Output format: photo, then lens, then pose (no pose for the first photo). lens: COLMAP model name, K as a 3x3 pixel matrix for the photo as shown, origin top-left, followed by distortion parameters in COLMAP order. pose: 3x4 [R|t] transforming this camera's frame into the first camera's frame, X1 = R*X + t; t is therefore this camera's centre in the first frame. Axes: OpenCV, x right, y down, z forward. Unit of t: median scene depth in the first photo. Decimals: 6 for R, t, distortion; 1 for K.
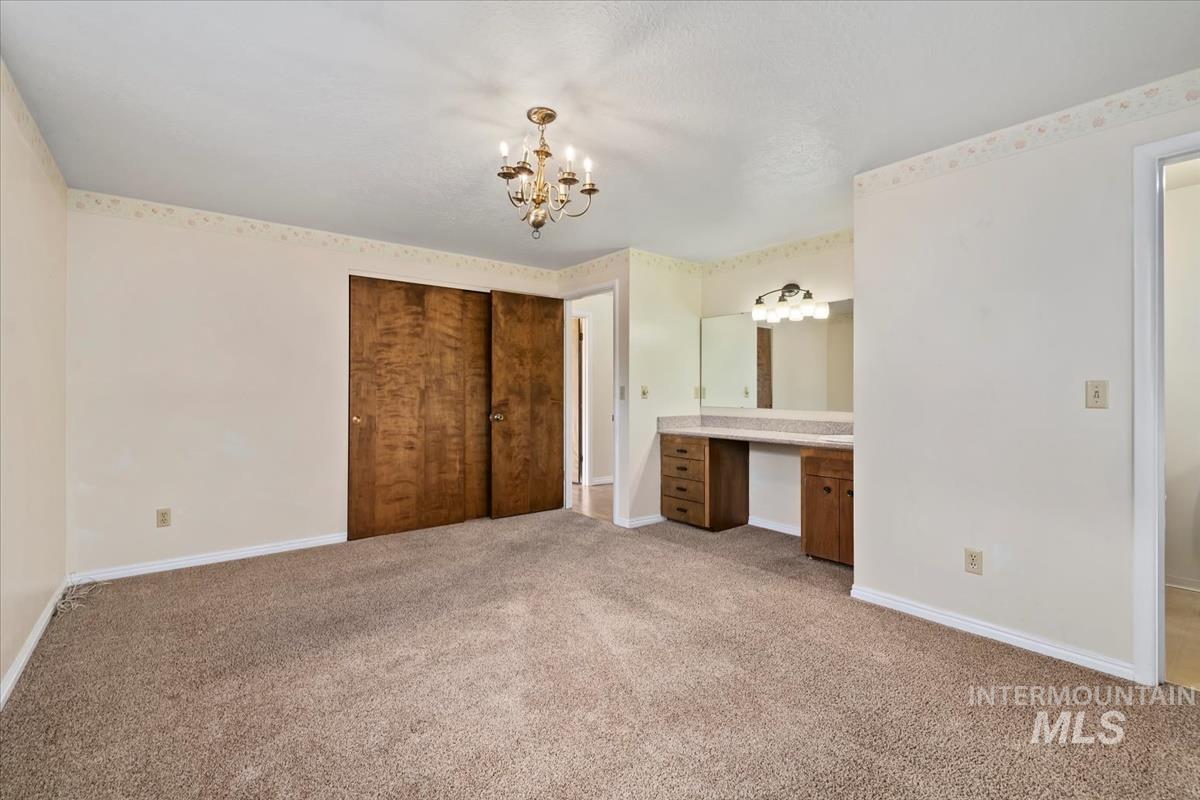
lens RADIAL K [[540.2, 0, 593.4], [0, 540.2, 390.6], [0, 0, 1]] dist [-0.009994, -0.001904]
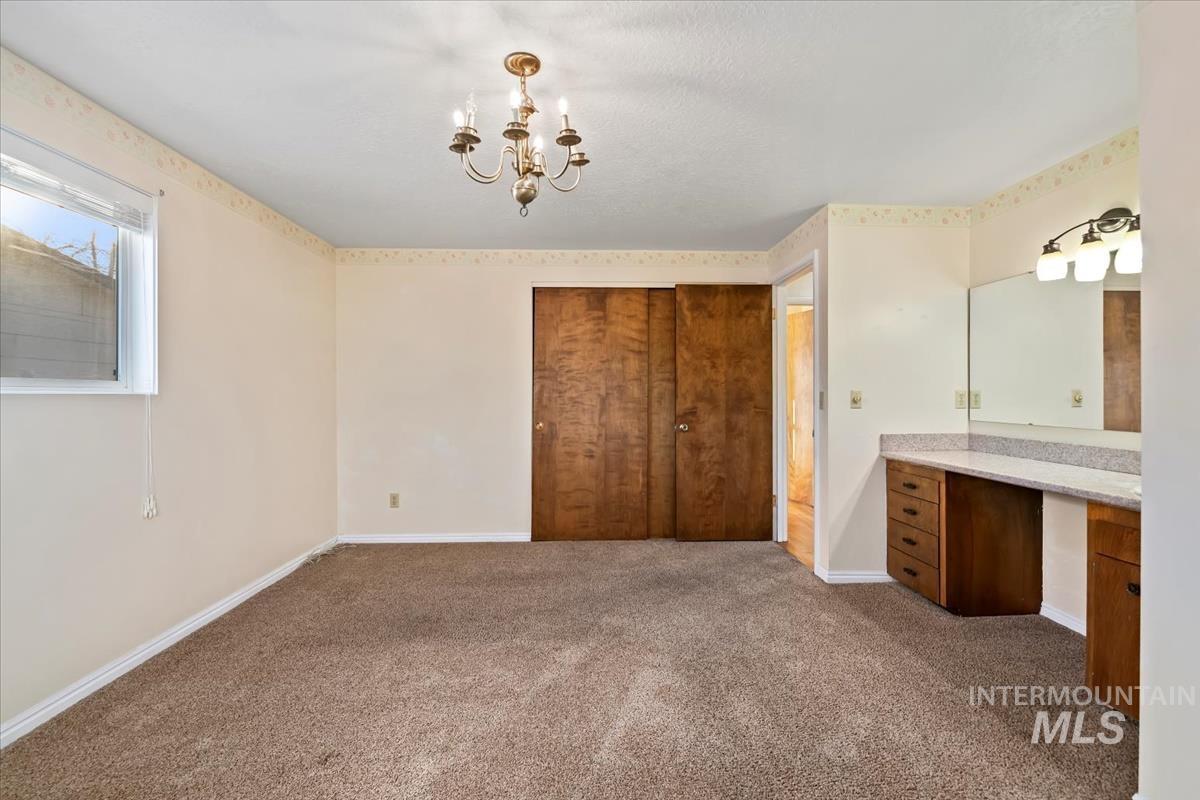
lens RADIAL K [[540.2, 0, 594.9], [0, 540.2, 395.6], [0, 0, 1]] dist [-0.009994, -0.001904]
pose [[0.802591, -0.002979, -0.596522, 0.258006], [0.004568, 0.999989, 0.001153, -0.005050], [0.596512, -0.003651, 0.802596, 0.221985]]
